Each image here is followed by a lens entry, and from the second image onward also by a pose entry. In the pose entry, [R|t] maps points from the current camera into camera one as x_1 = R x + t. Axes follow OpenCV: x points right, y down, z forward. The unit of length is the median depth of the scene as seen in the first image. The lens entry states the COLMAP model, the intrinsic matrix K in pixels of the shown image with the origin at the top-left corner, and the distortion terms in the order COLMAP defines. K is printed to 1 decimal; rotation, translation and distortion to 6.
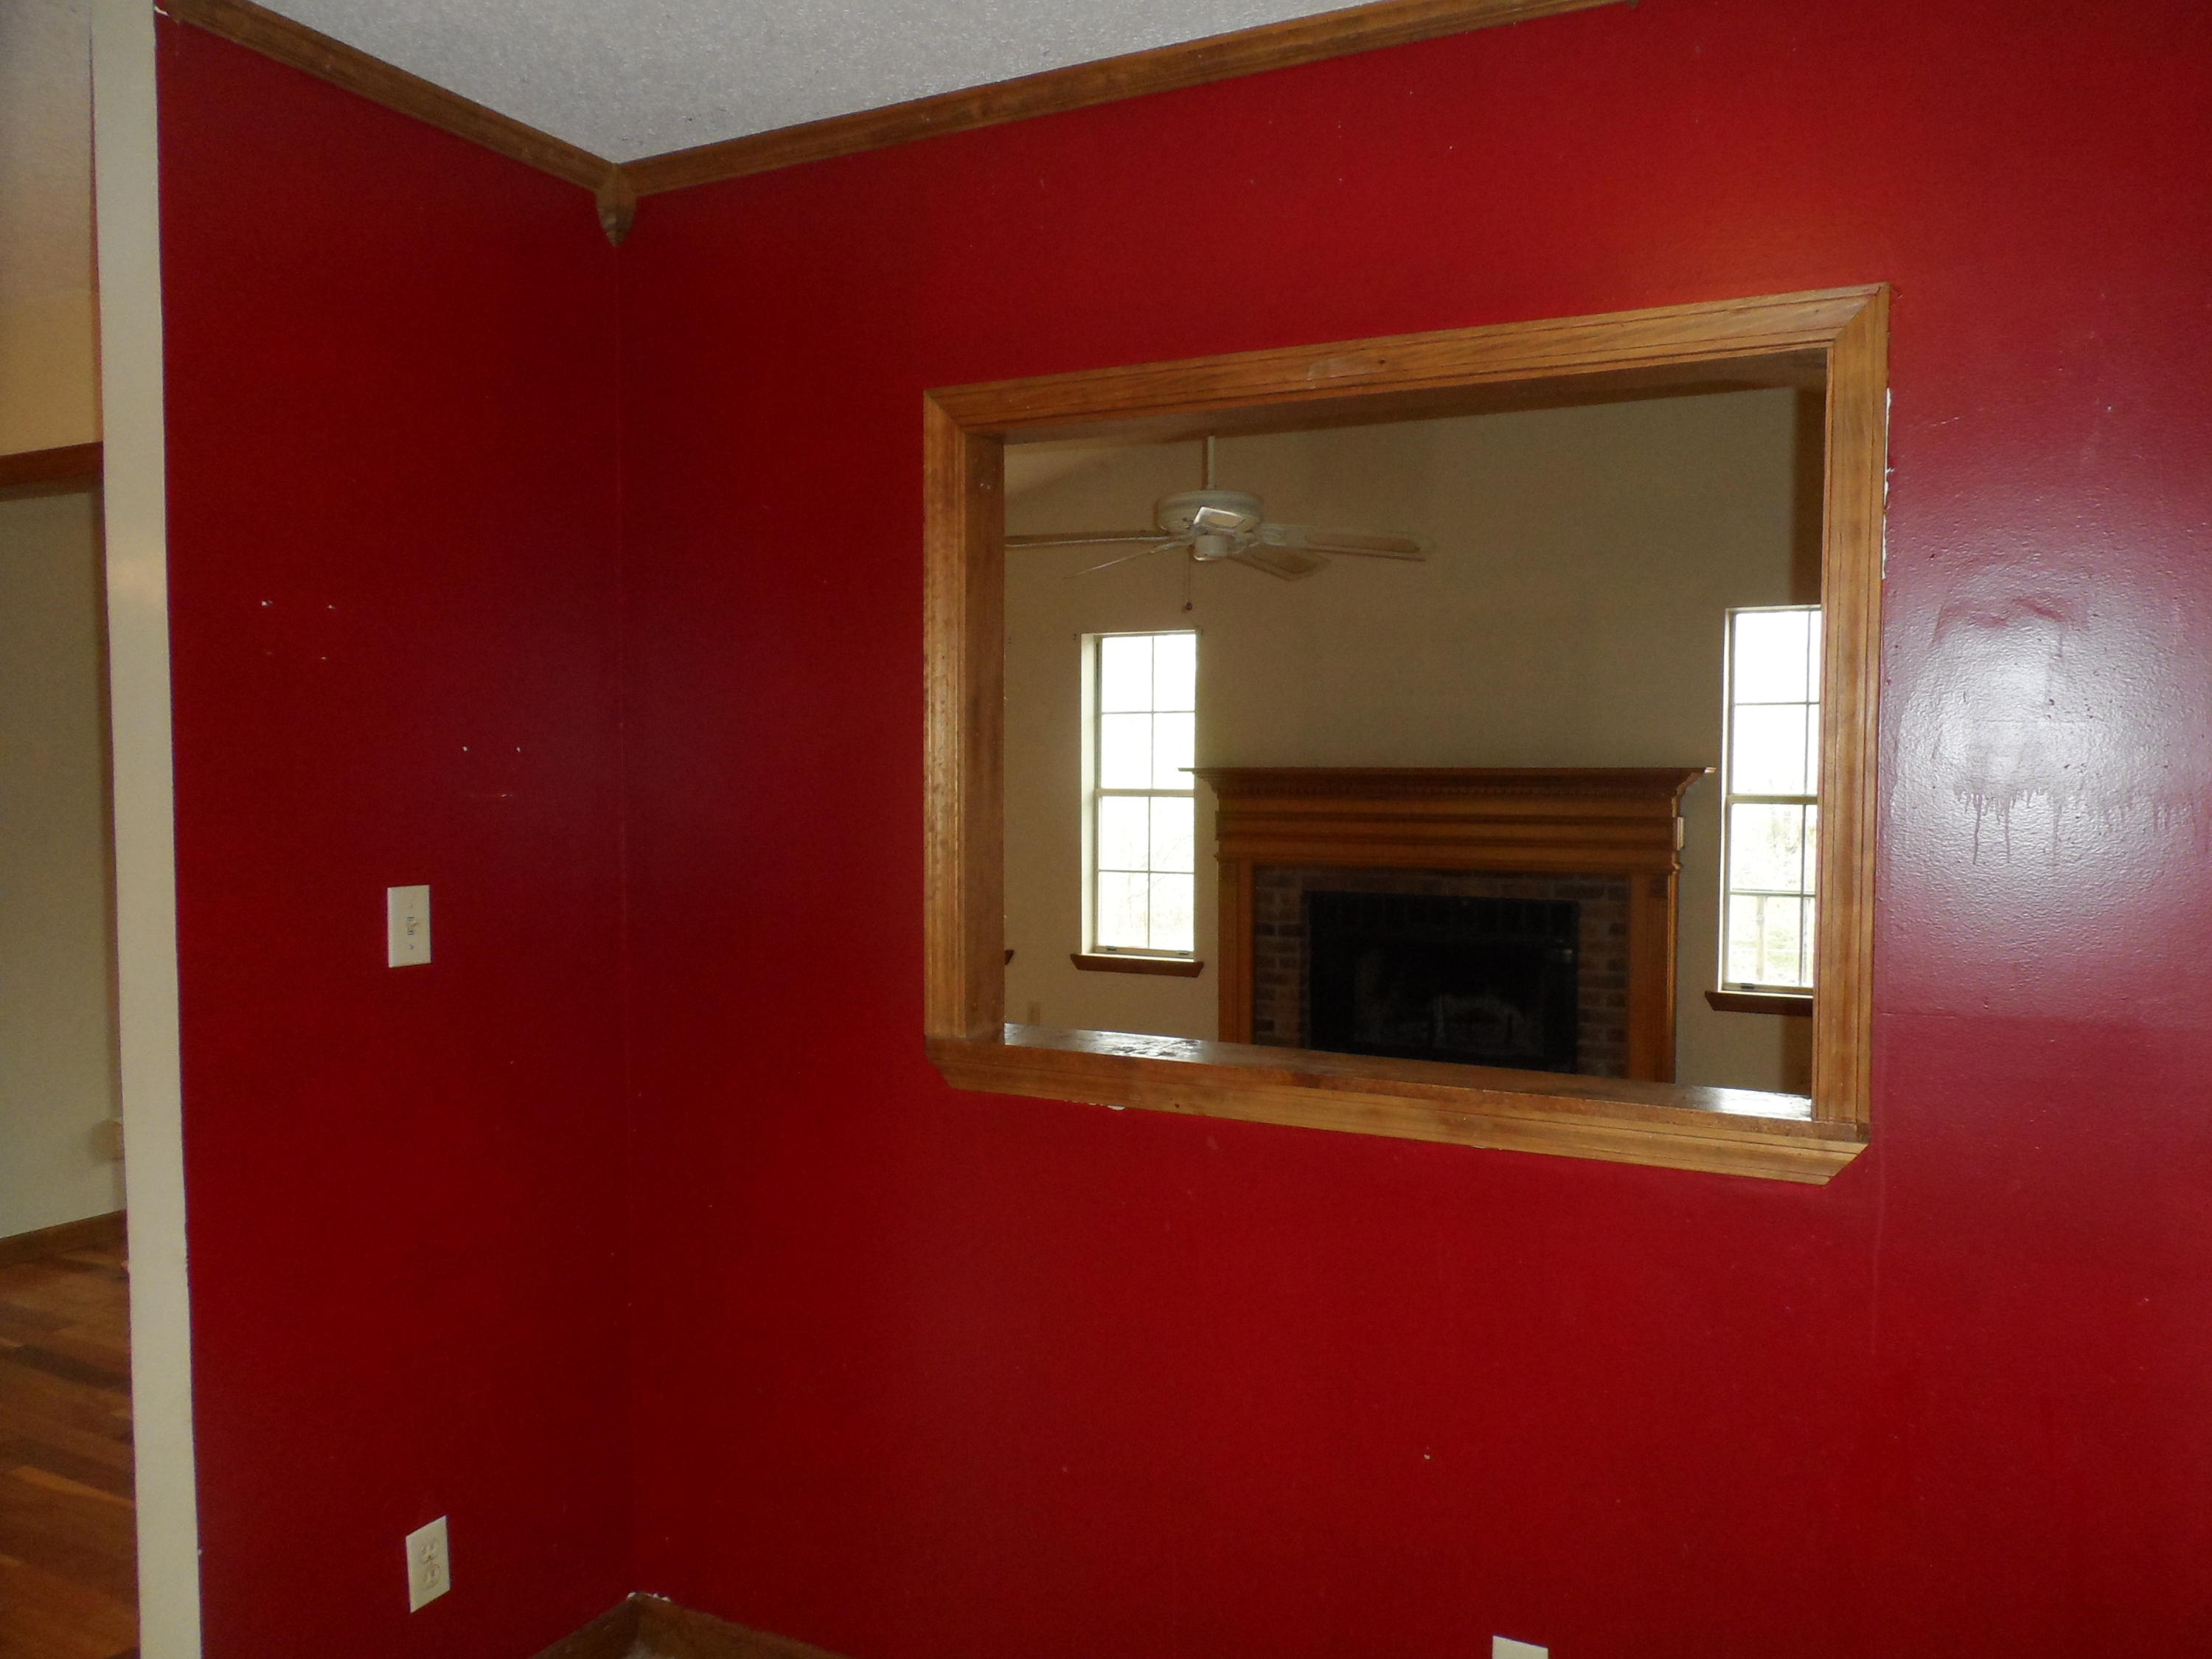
lens RADIAL K [[1693.2, 0, 1106.2], [0, 1693.2, 841.8], [0, 0, 1]] dist [-0.012261, 0.017841]
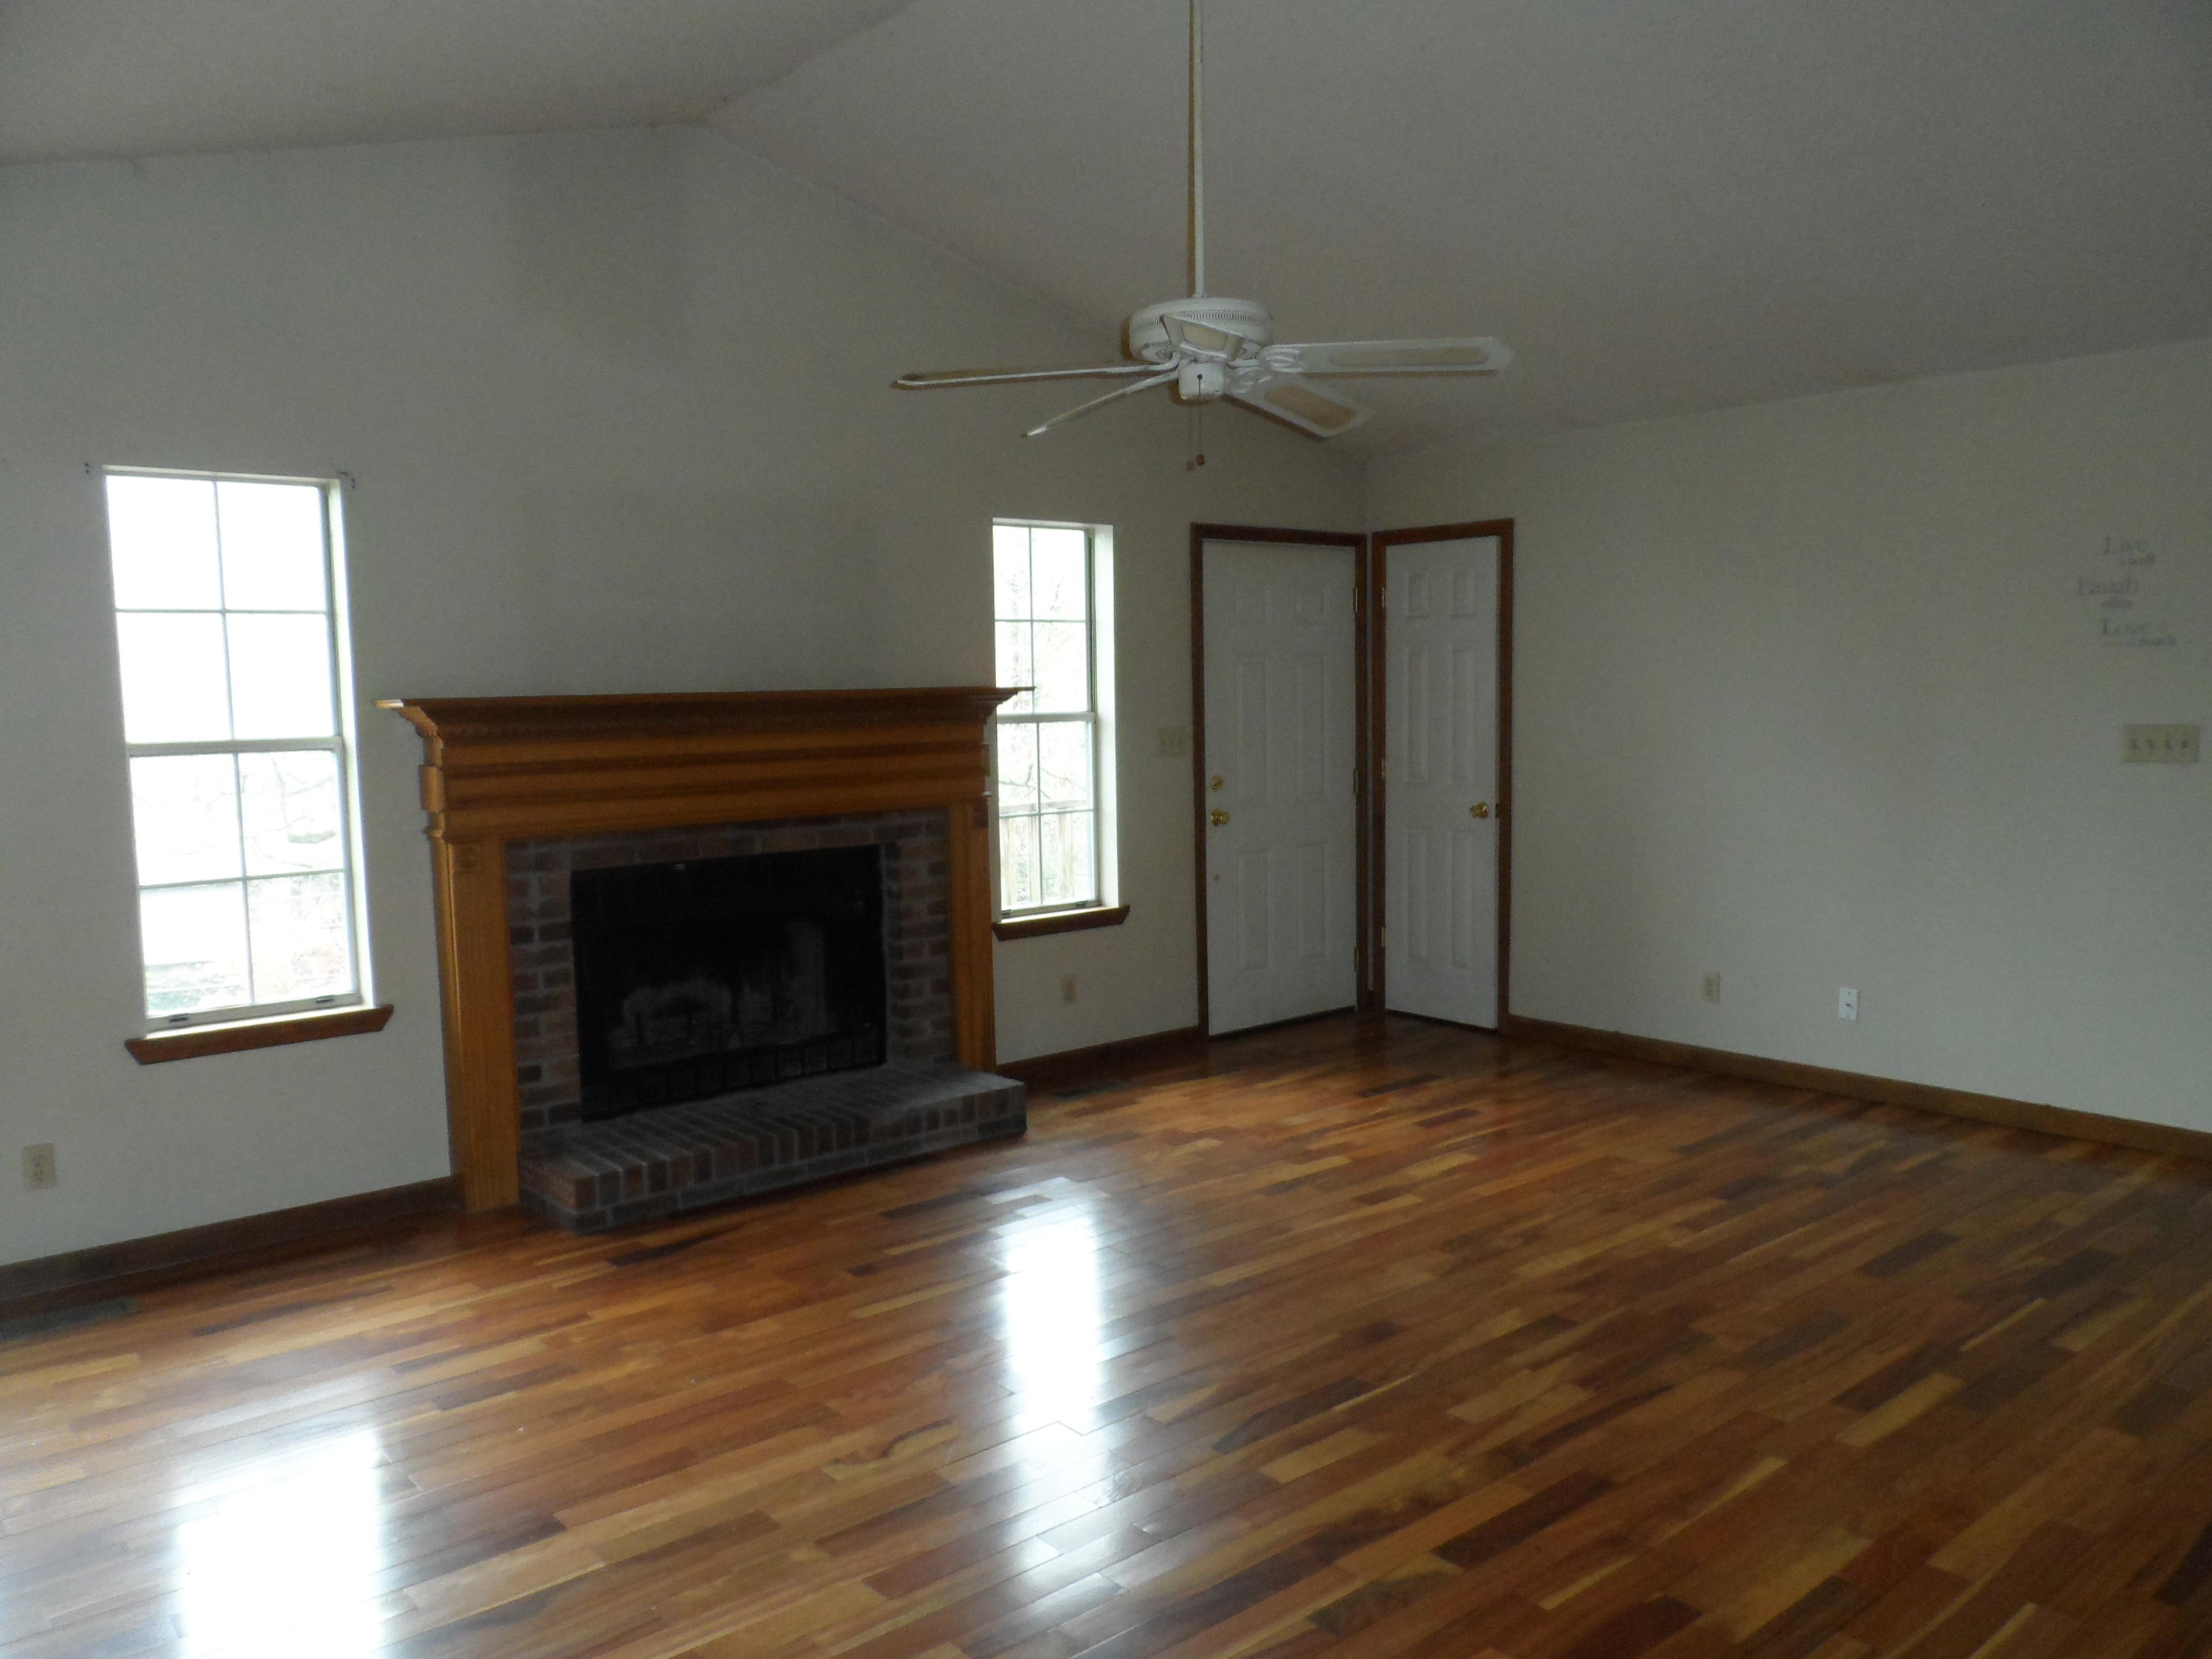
lens RADIAL K [[1693.2, 0, 1106.2], [0, 1693.2, 841.8], [0, 0, 1]] dist [-0.012261, 0.017841]
pose [[0.372580, -0.096669, 0.922951, -0.445726], [0.063897, 0.994872, 0.078408, -0.024230], [-0.925798, 0.029760, 0.376846, 0.527049]]
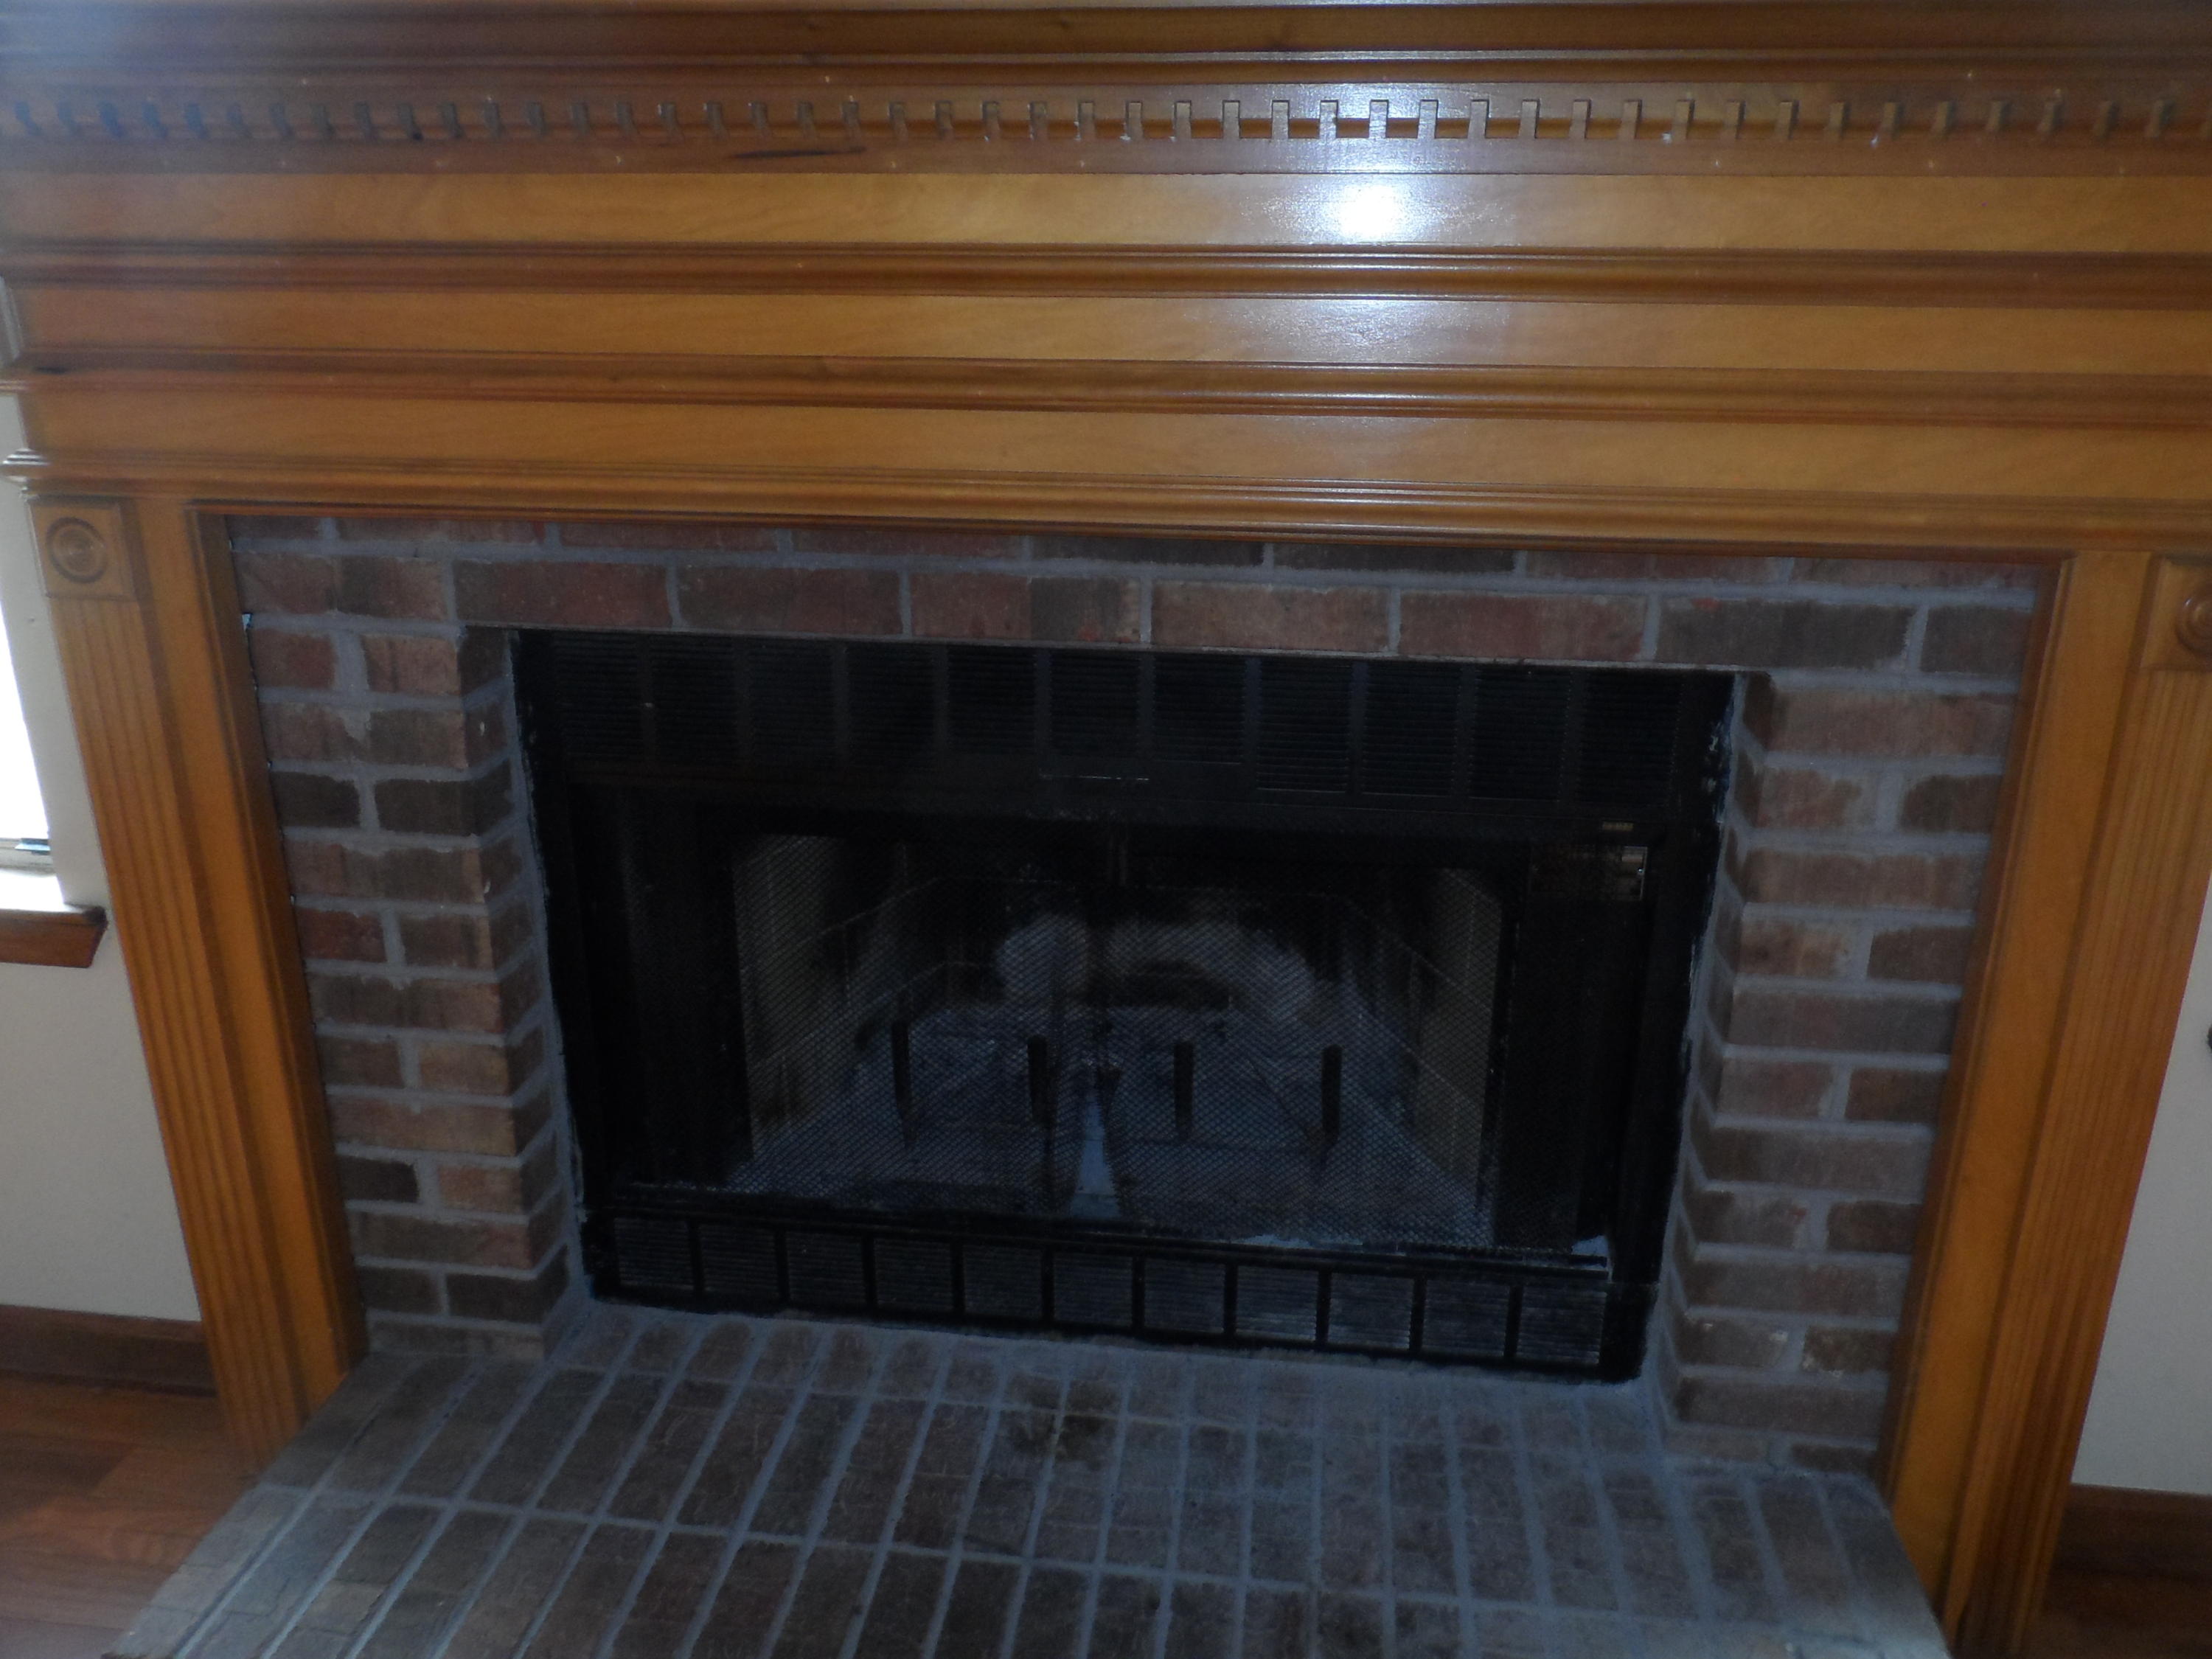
lens RADIAL K [[1693.2, 0, 1106.2], [0, 1693.2, 841.8], [0, 0, 1]] dist [-0.012261, 0.017841]
pose [[0.937215, -0.113801, 0.329663, 0.118283], [0.012280, 0.955446, 0.294912, -0.007739], [-0.348536, -0.272348, 0.896855, 0.767094]]
